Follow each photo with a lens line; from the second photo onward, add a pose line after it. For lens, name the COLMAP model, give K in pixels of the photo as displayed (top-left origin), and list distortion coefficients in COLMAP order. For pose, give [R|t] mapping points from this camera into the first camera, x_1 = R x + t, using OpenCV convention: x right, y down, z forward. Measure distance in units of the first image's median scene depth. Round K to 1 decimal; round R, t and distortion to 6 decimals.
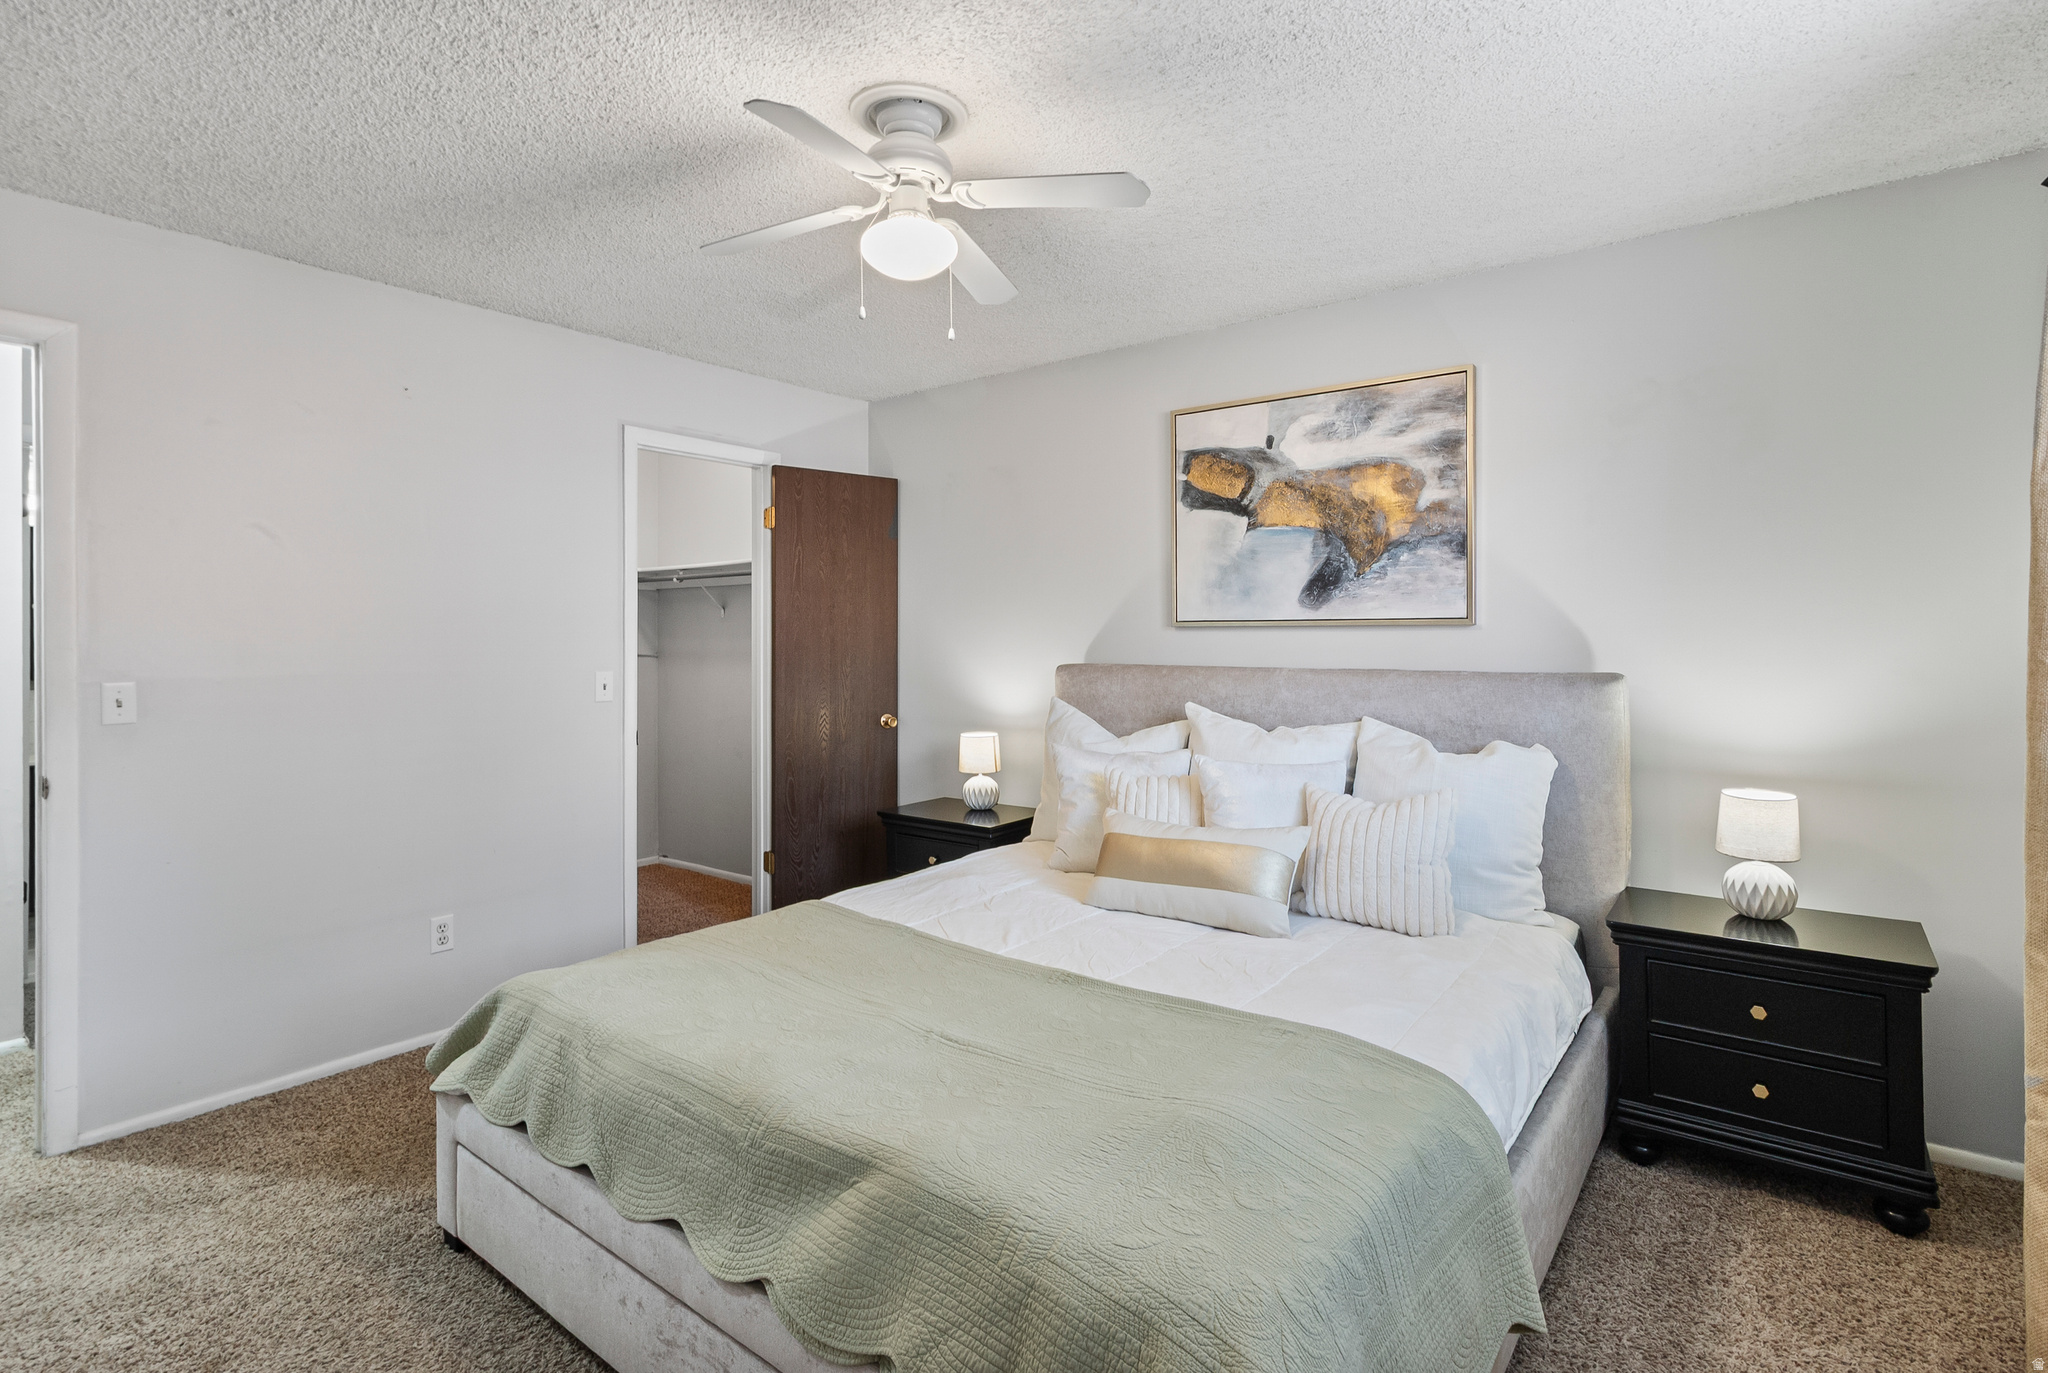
lens RADIAL K [[1020.3, 0, 1021.9], [0, 1020.3, 630.2], [0, 0, 1]] dist [0.001253, 0.000596]
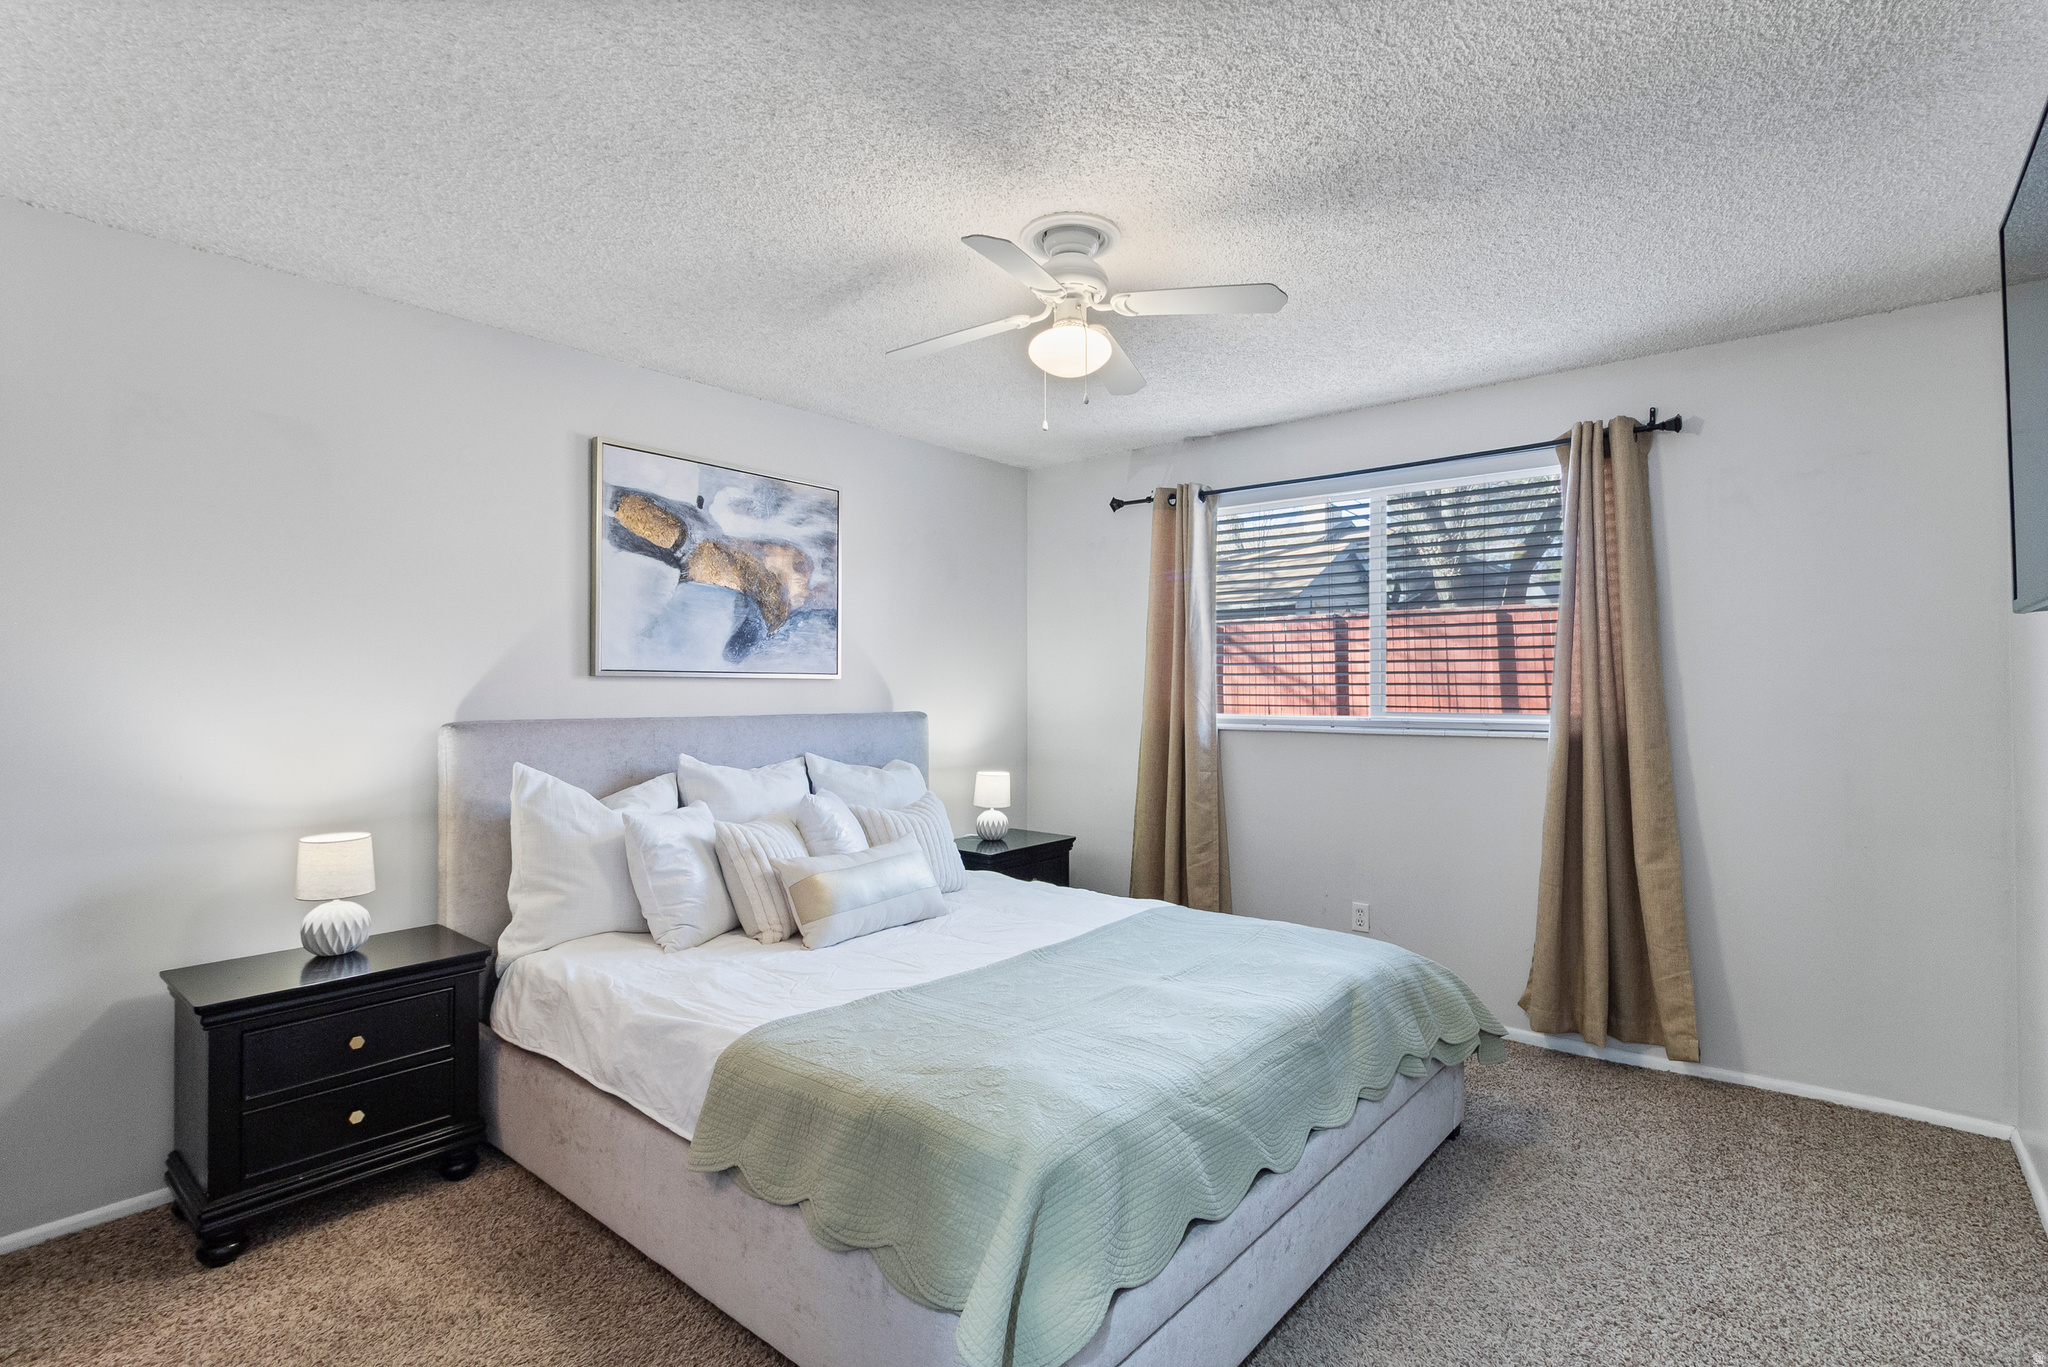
lens RADIAL K [[1020.3, 0, 1021.9], [0, 1020.3, 627.2], [0, 0, 1]] dist [0.001253, 0.000596]
pose [[0.016163, 0.062912, 0.997888, -0.805681], [-0.008674, 0.997990, -0.062778, 0.007472], [-0.999832, -0.007641, 0.016676, 0.660850]]
